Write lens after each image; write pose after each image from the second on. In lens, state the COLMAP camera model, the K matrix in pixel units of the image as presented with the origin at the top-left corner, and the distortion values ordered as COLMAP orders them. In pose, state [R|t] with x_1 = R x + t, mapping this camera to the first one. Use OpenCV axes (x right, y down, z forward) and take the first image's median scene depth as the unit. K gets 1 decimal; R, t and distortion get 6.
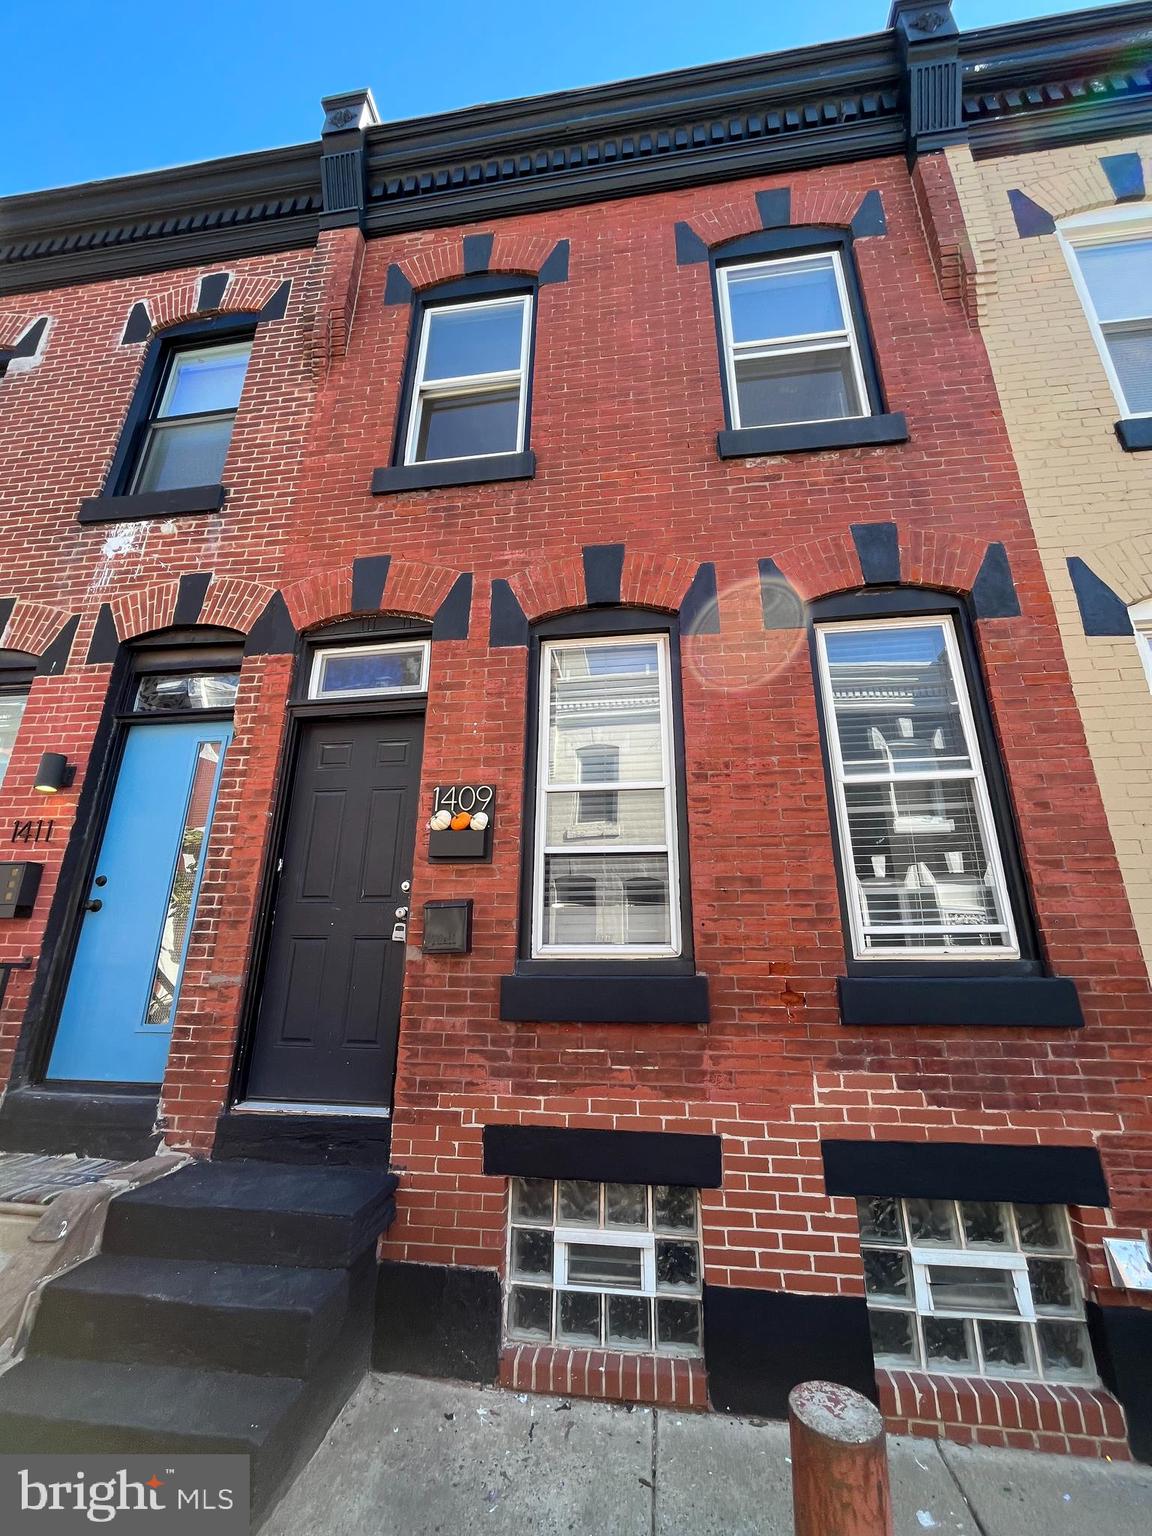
lens RADIAL K [[619.9, 0, 578.3], [0, 619.9, 770.6], [0, 0, 1]] dist [-0.004522, -0.000330]
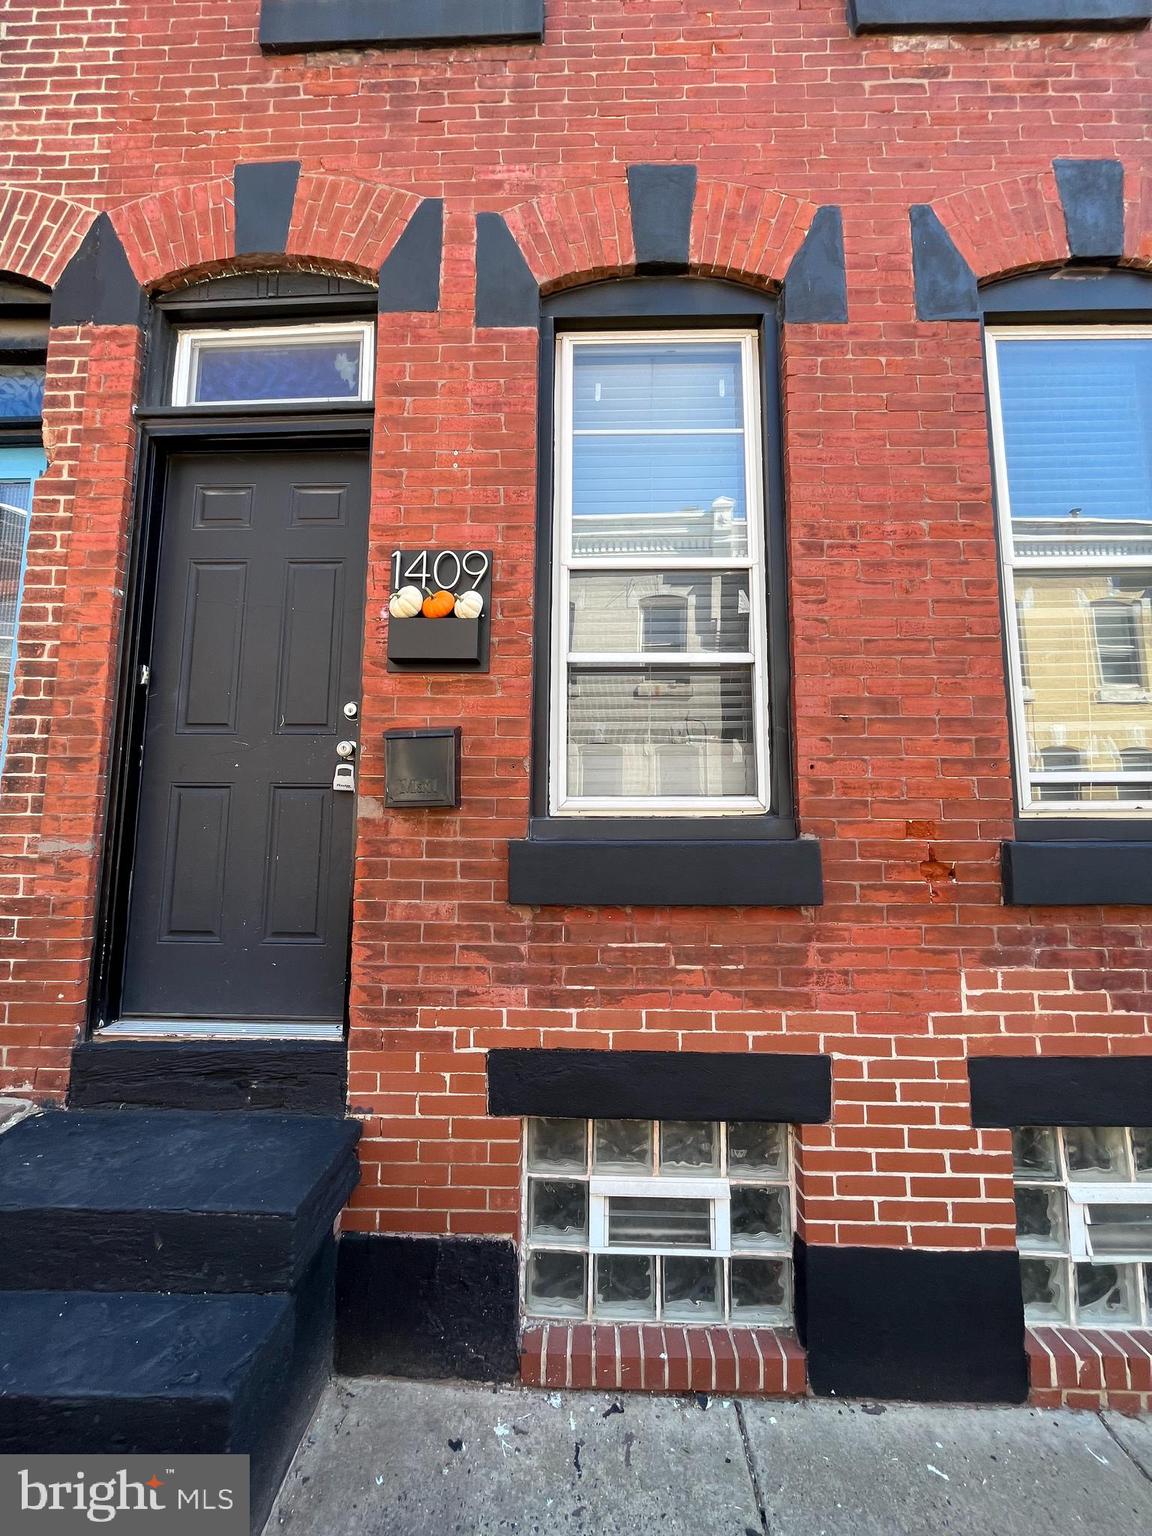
lens RADIAL K [[619.9, 0, 578.6], [0, 619.9, 769.8], [0, 0, 1]] dist [-0.004522, -0.000330]
pose [[0.993953, 0.010787, 0.109275, -0.122317], [-0.032318, 0.979824, 0.197232, 0.123855], [-0.104943, -0.199571, 0.974248, 0.360438]]
